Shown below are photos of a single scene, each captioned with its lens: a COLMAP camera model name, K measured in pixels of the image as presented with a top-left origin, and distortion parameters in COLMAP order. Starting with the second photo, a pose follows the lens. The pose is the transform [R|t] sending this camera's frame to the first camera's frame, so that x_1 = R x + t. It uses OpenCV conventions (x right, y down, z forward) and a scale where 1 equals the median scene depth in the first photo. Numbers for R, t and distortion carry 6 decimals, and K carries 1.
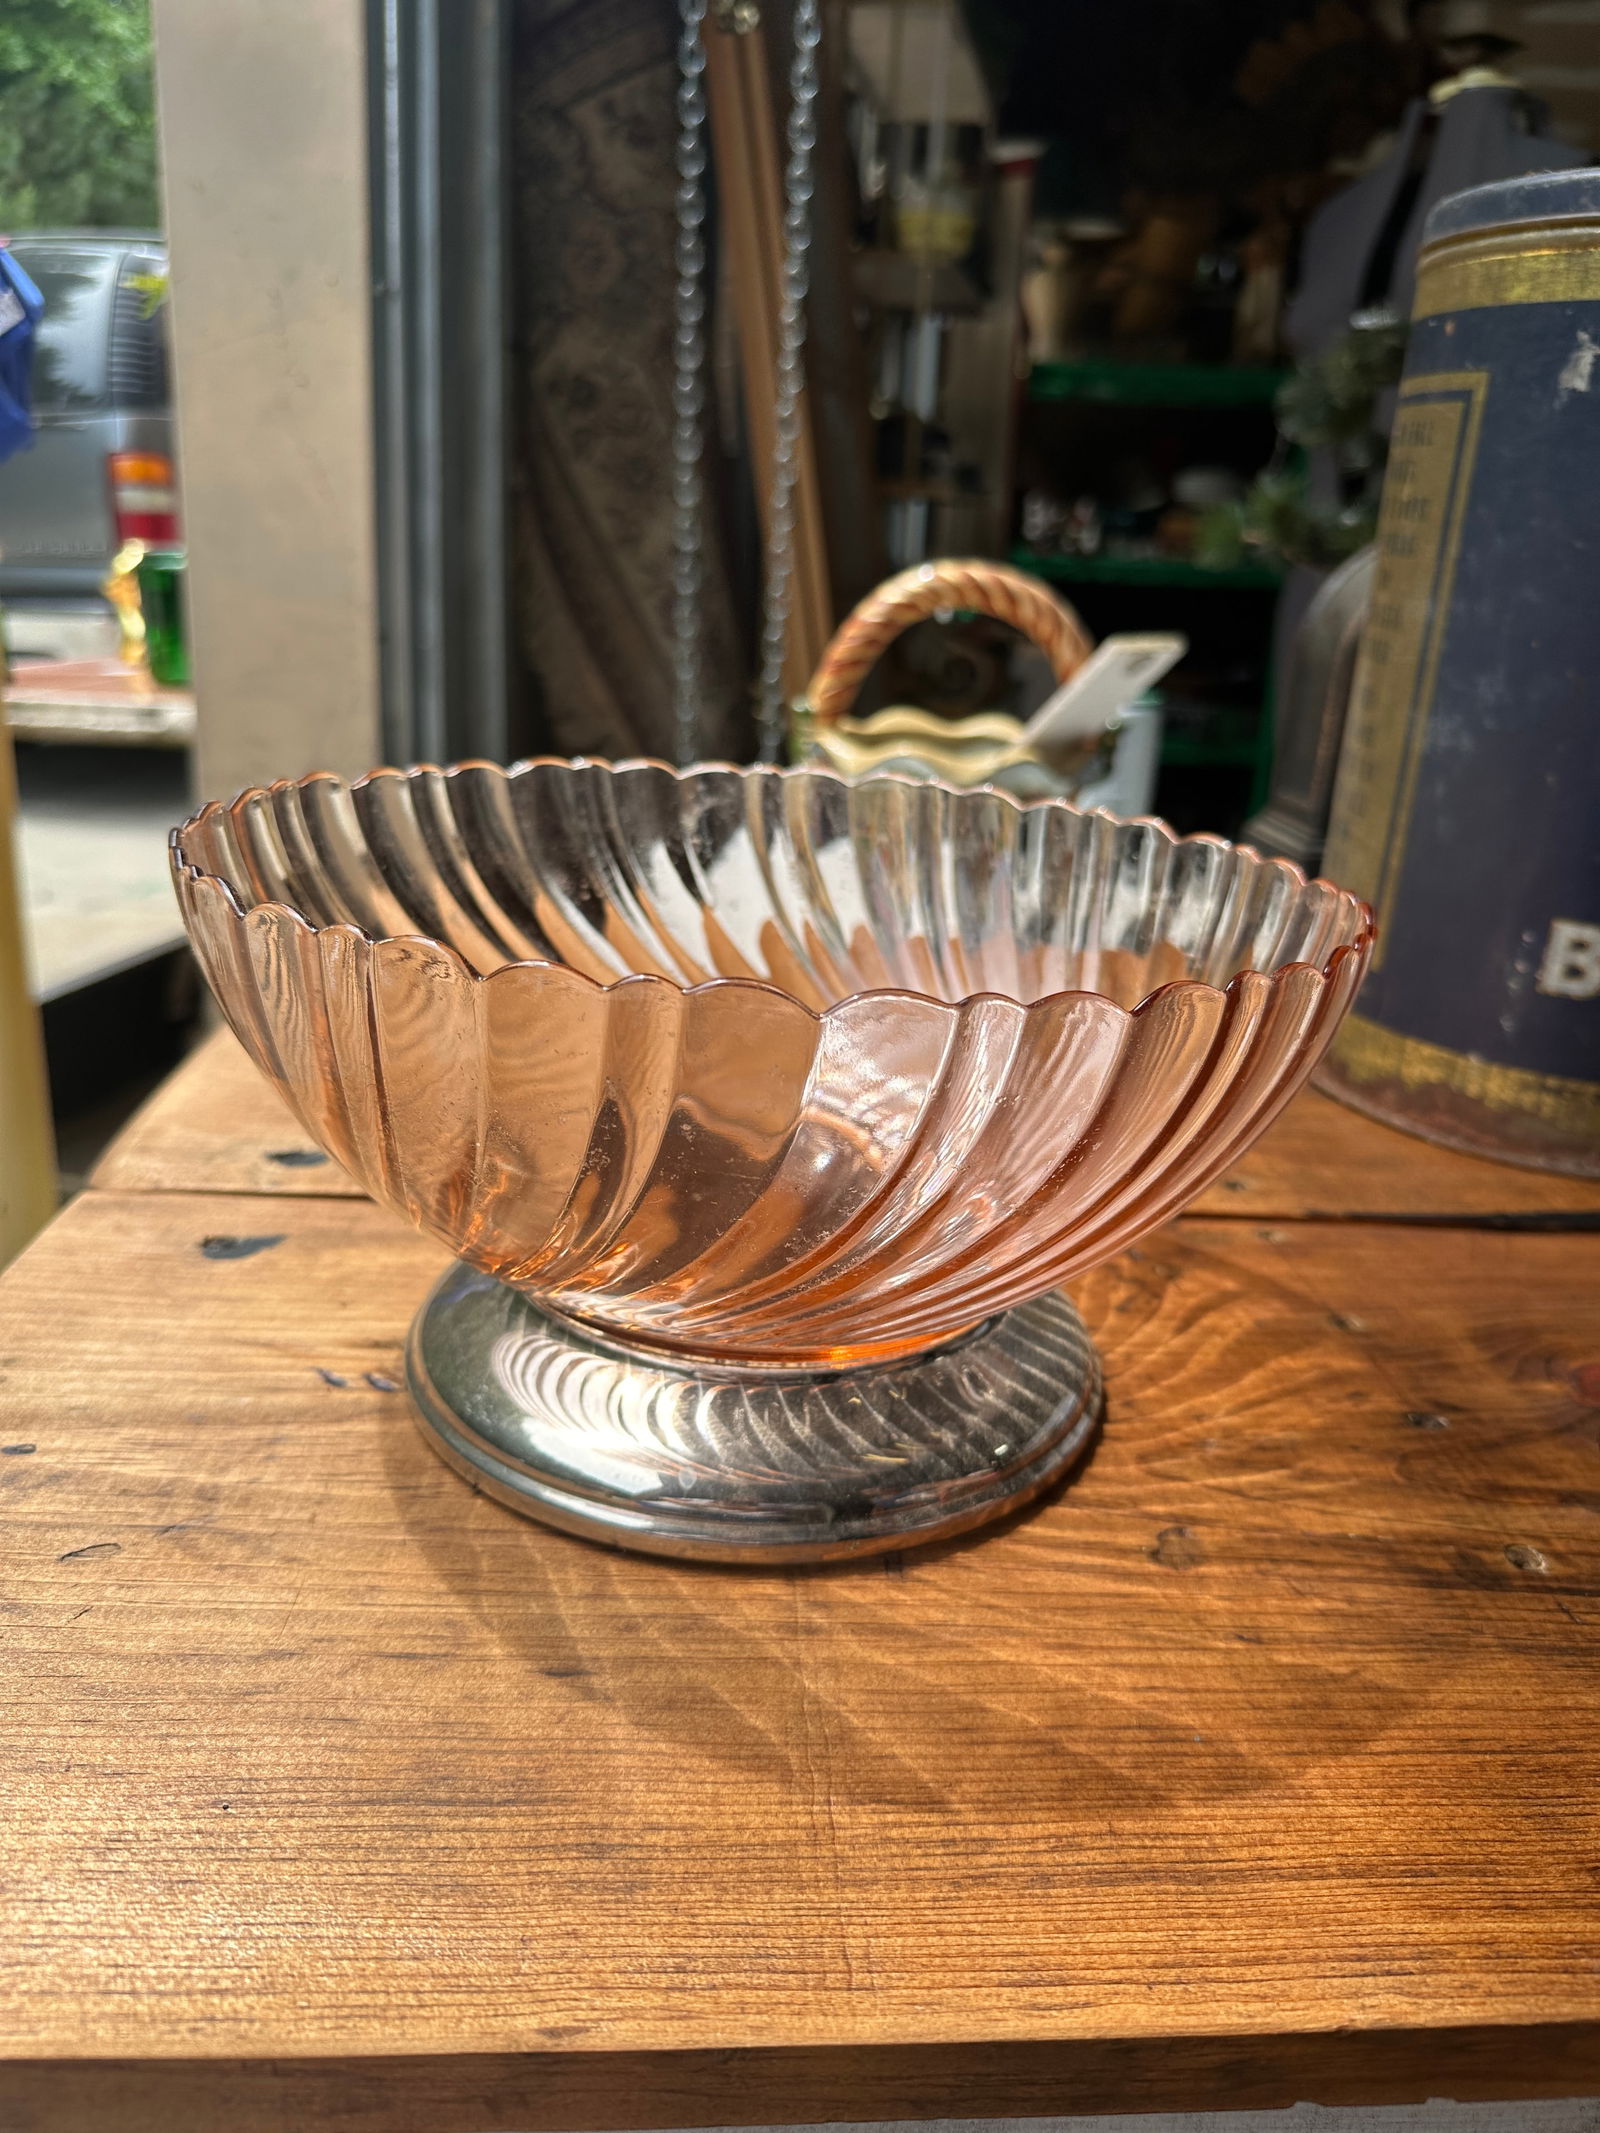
lens RADIAL K [[1532.0, 0, 793.5], [0, 1532.0, 1132.0], [0, 0, 1]] dist [-0.022823, -0.000889]
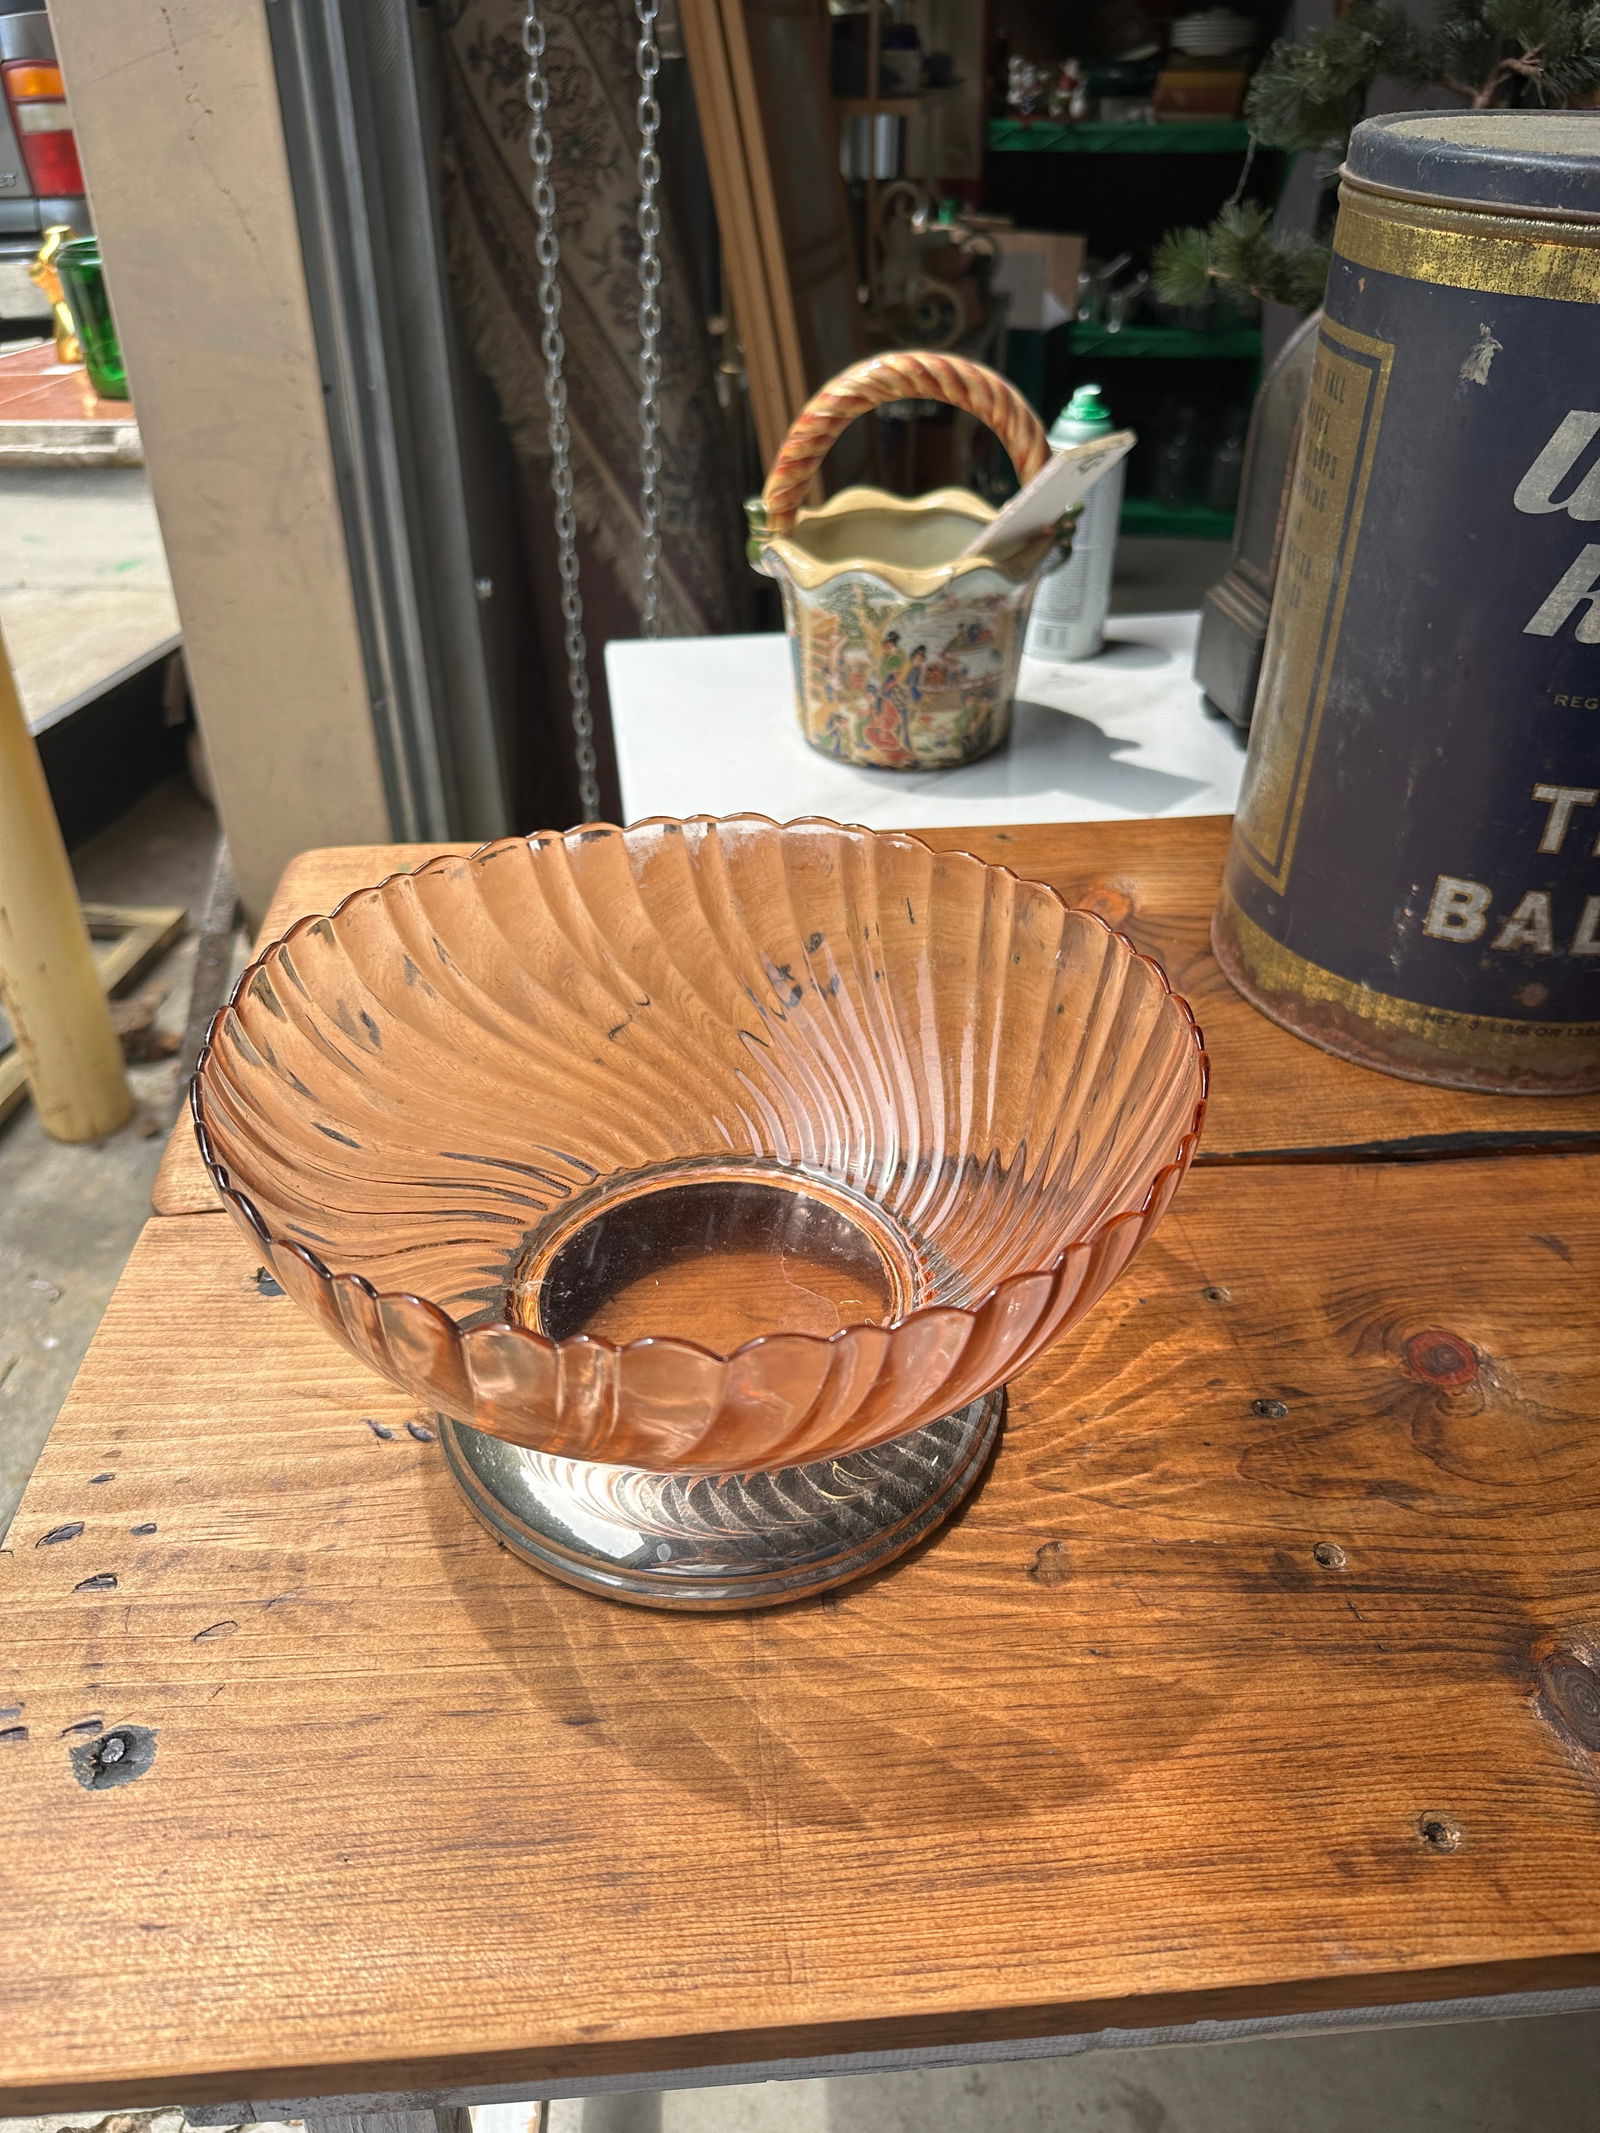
lens RADIAL K [[1513.8, 0, 780.2], [0, 1513.8, 1073.8], [0, 0, 1]] dist [0.006645, -0.023920]
pose [[0.997937, -0.056830, -0.029871, 0.095431], [0.062351, 0.968797, 0.239886, -0.495653], [0.015306, -0.241253, 0.970341, -0.151804]]
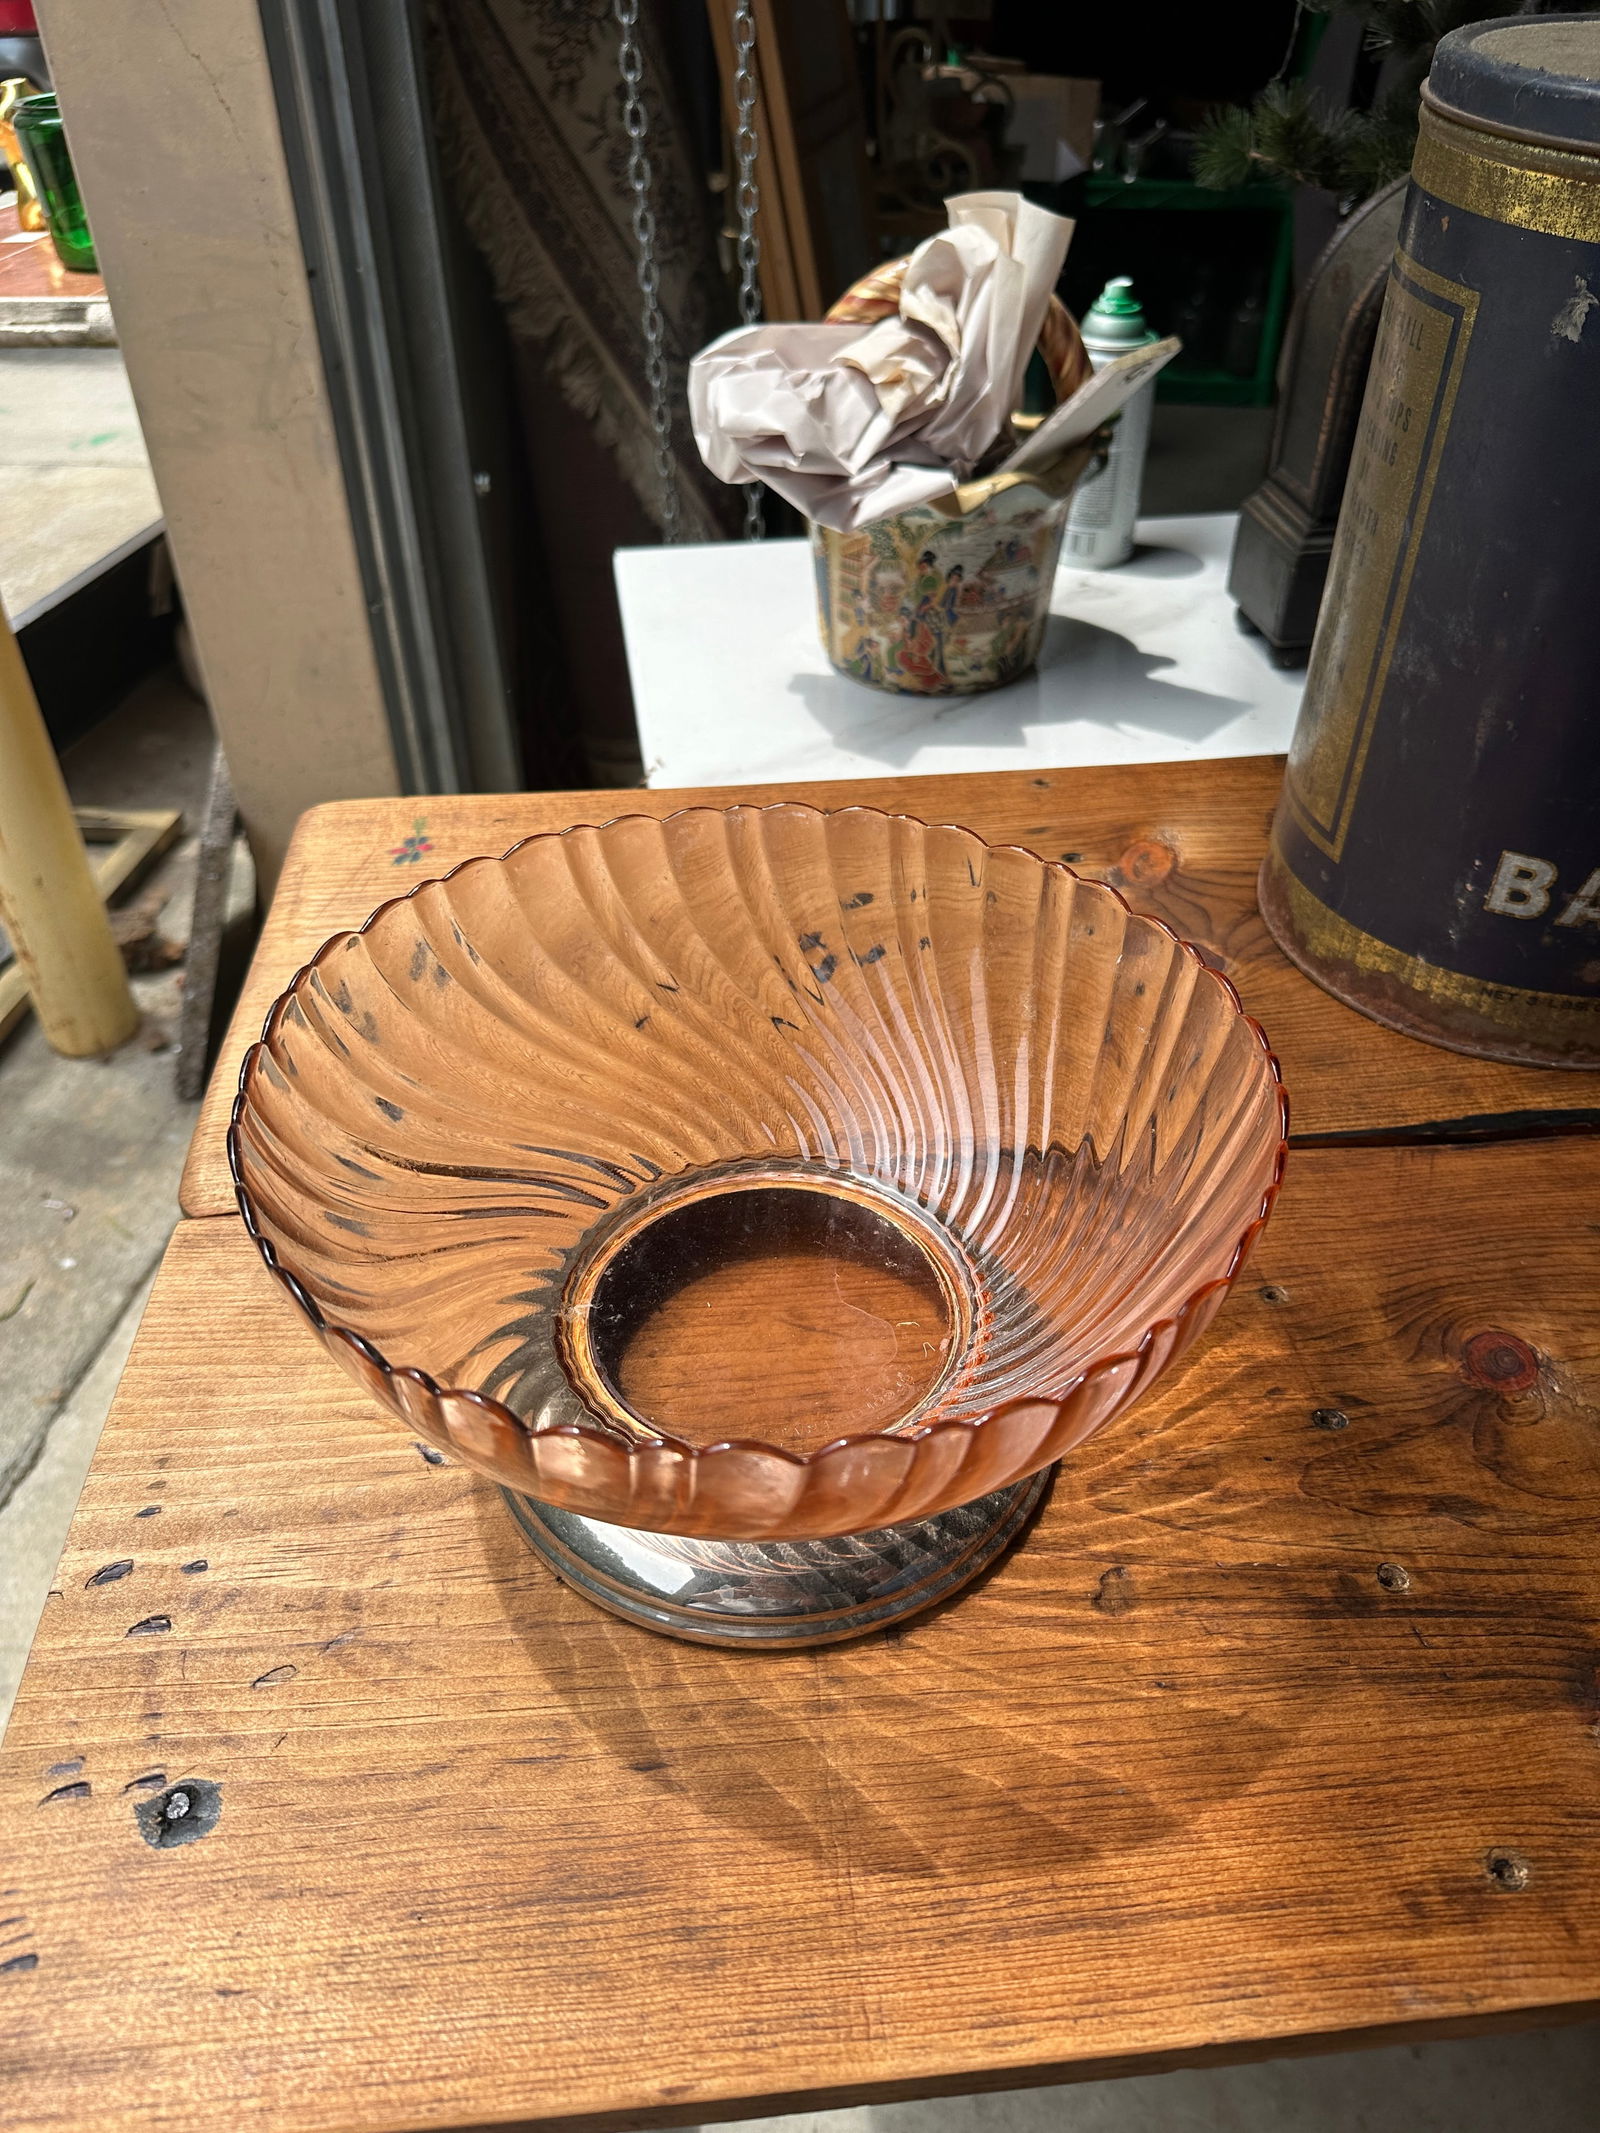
lens RADIAL K [[1511.1, 0, 800.0], [0, 1511.1, 1066.5], [0, 0, 1]] dist [0.004375, -0.019479]
pose [[0.997595, -0.065689, -0.022097, 0.051278], [0.069305, 0.944135, 0.322189, -0.628640], [-0.000302, -0.322946, 0.946417, -0.055988]]
